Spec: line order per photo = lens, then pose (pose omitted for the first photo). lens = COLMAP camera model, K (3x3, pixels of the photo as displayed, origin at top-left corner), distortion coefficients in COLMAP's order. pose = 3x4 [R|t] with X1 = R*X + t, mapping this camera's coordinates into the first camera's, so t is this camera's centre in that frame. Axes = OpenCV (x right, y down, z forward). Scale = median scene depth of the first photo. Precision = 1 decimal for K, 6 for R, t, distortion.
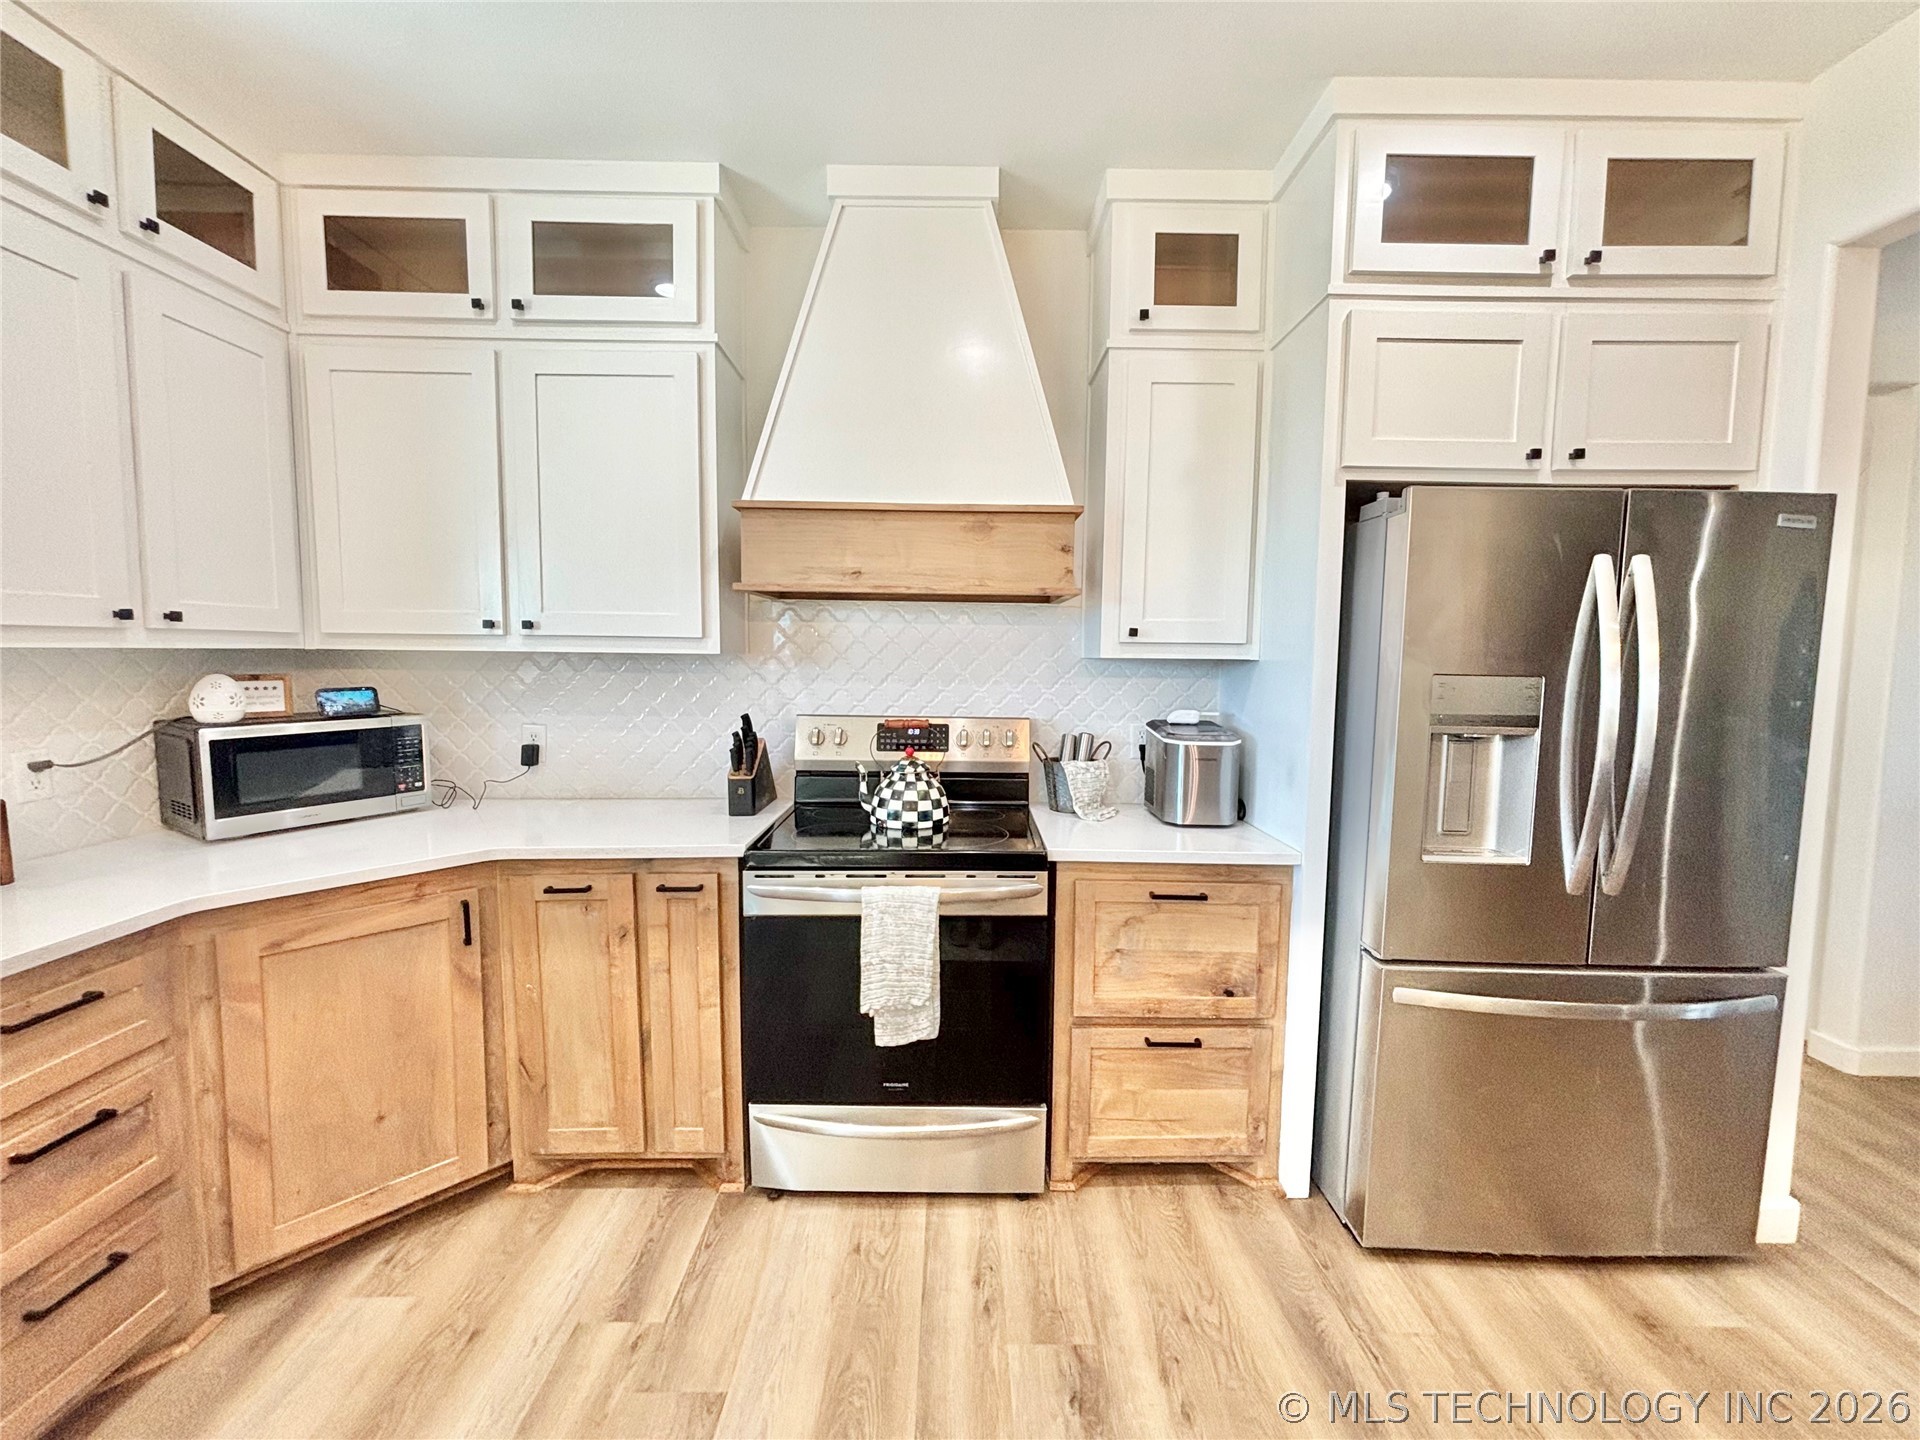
lens RADIAL K [[767.6, 0, 950.0], [0, 767.6, 712.9], [0, 0, 1]] dist [-0.000784, -0.002101]
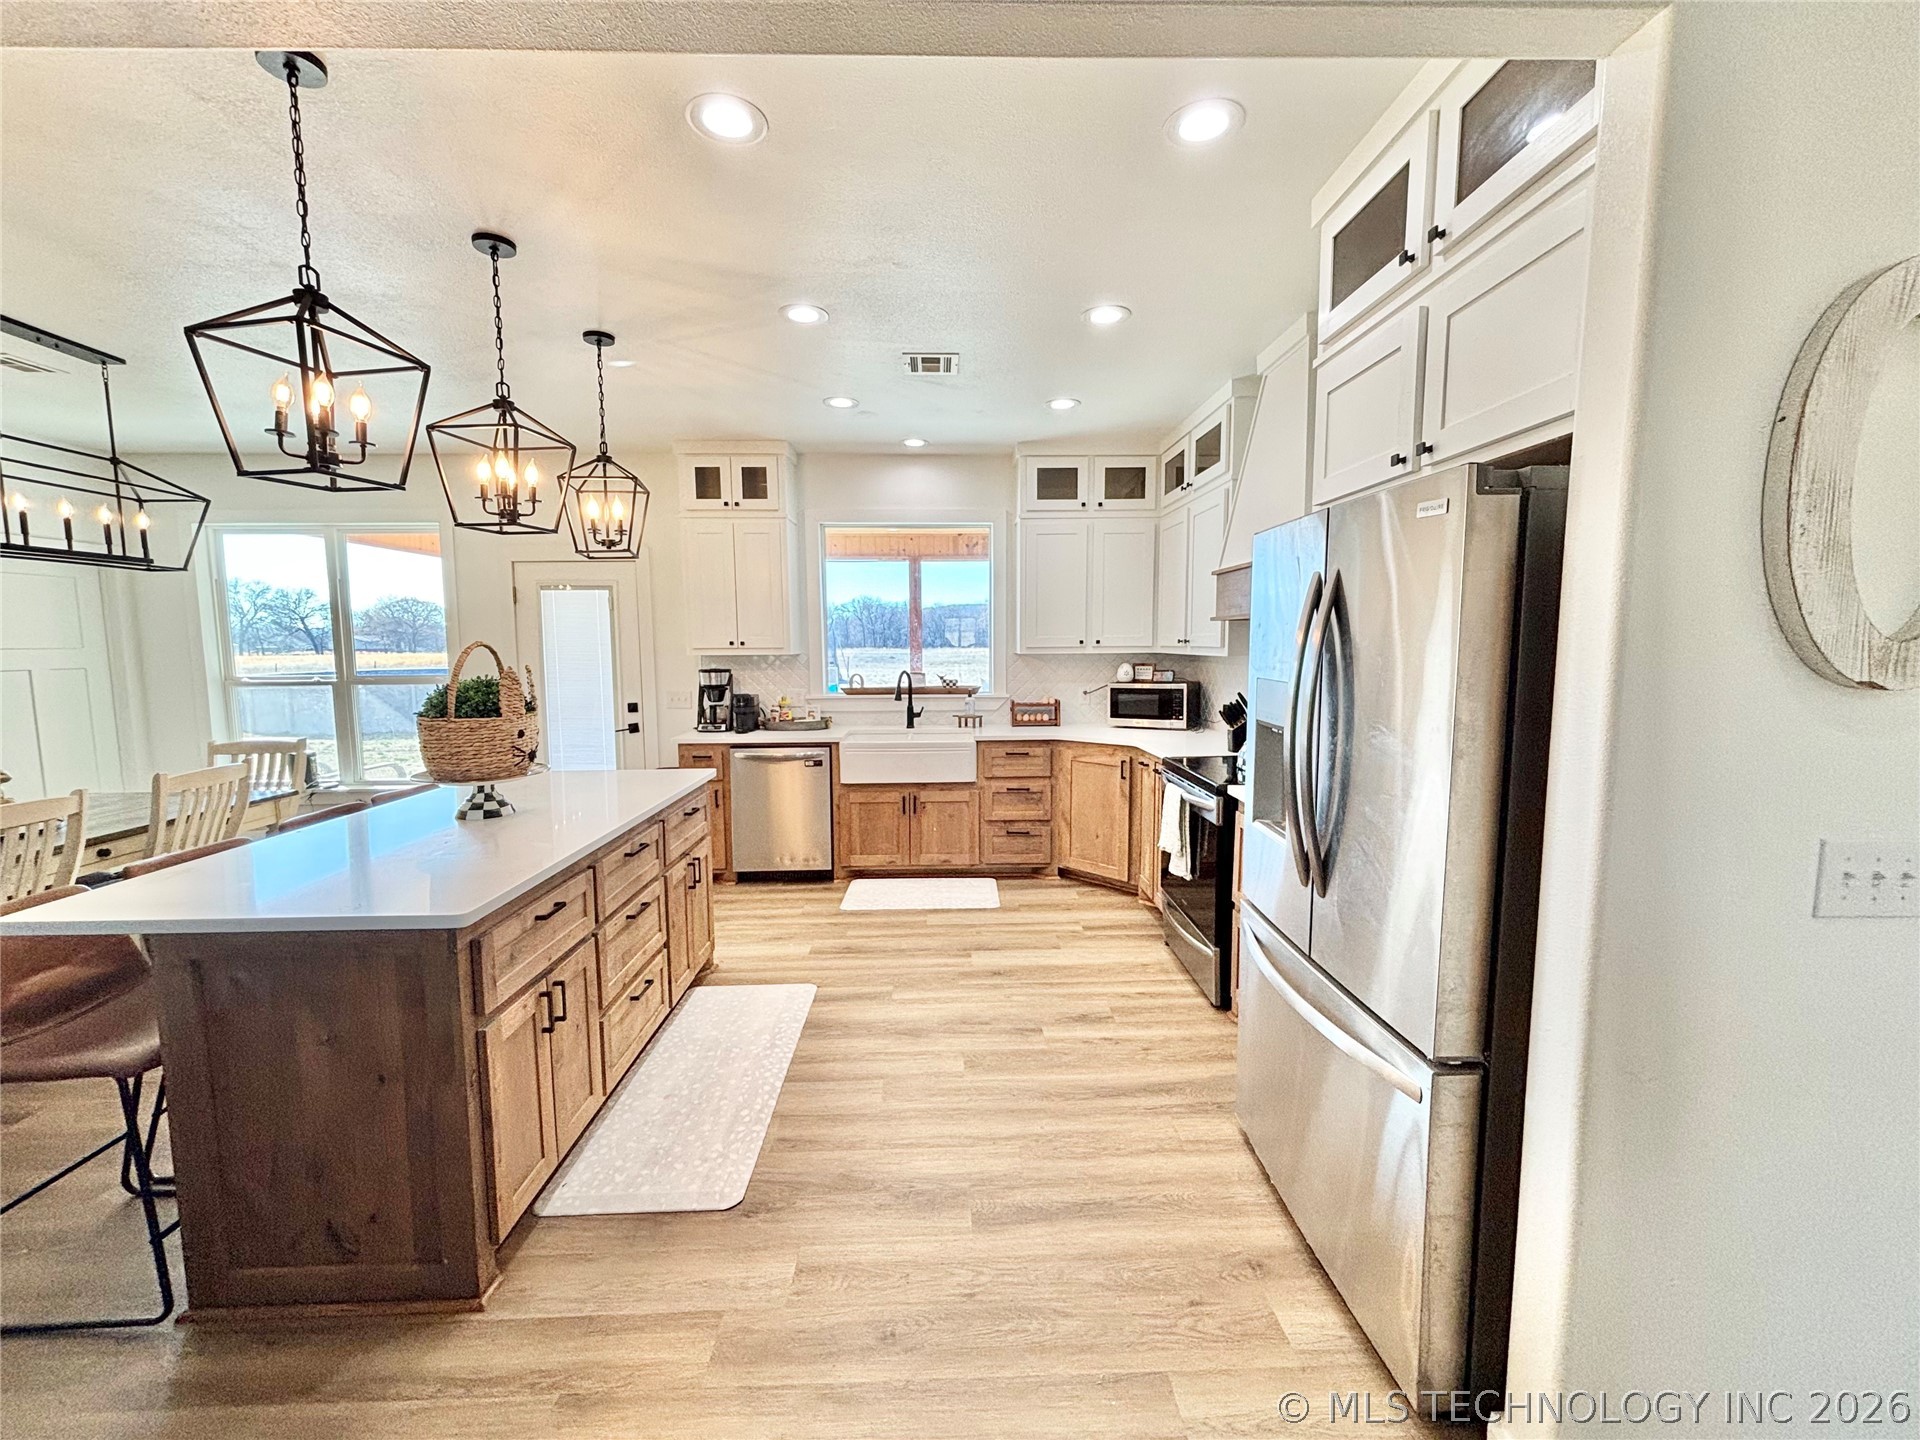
lens RADIAL K [[767.6, 0, 976.8], [0, 767.6, 715.5], [0, 0, 1]] dist [-0.000784, -0.002101]
pose [[0.038949, 0.085843, -0.995547, 1.643032], [-0.073628, 0.993841, 0.082816, -0.053471], [0.996525, 0.070074, 0.045029, 0.419143]]
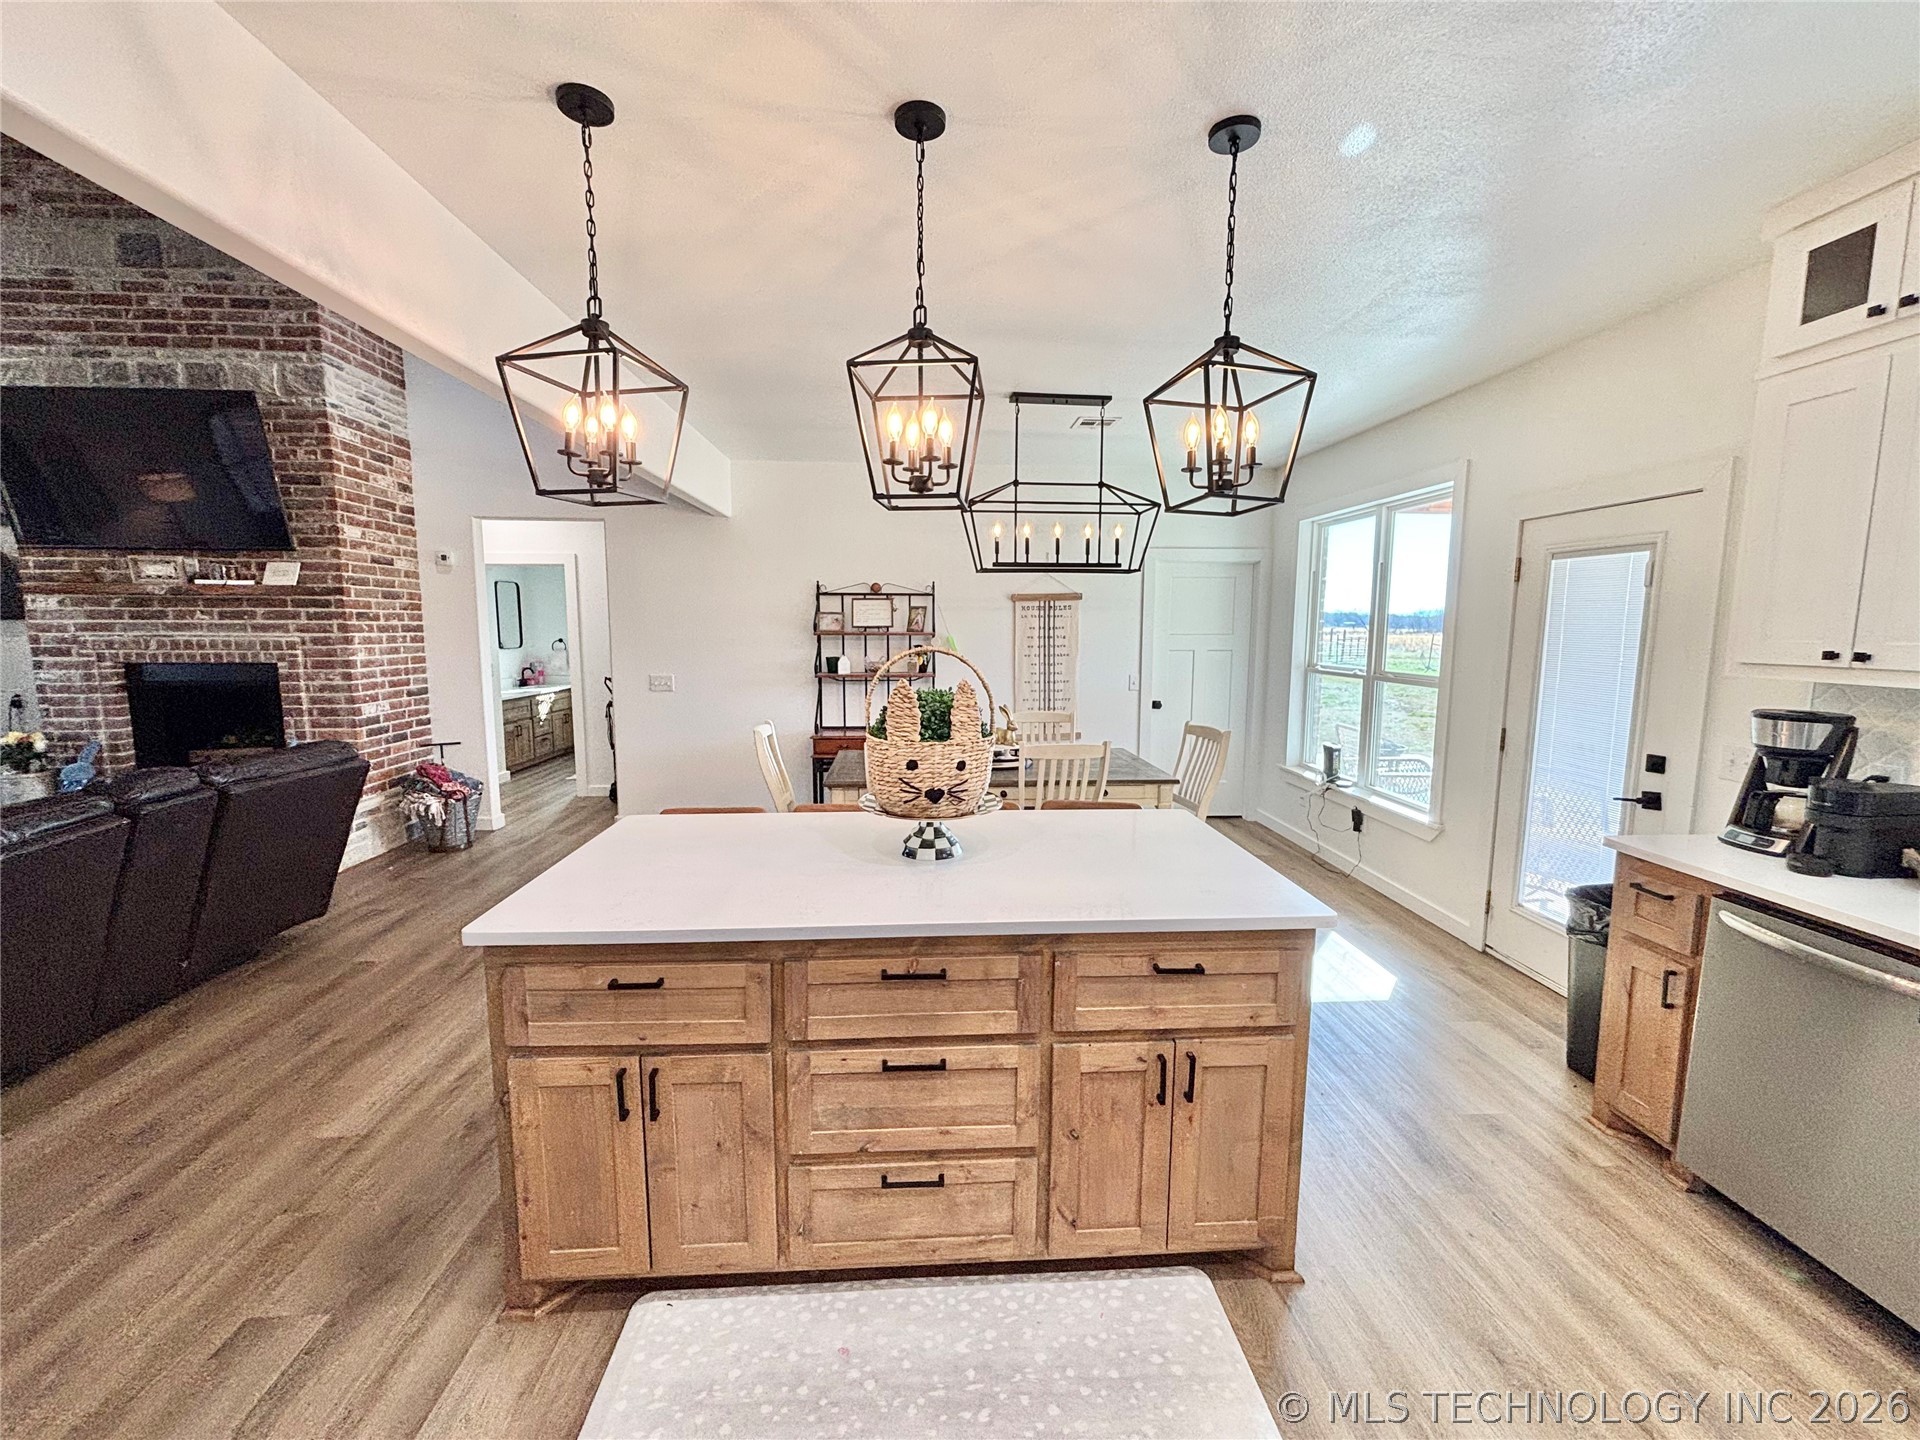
lens RADIAL K [[767.6, 0, 969.7], [0, 767.6, 713.3], [0, 0, 1]] dist [-0.000784, -0.002101]
pose [[-0.997110, -0.012553, -0.074933, 0.330822], [-0.026716, 0.981201, 0.191129, -0.111349], [0.071125, 0.192579, -0.978700, 0.663417]]
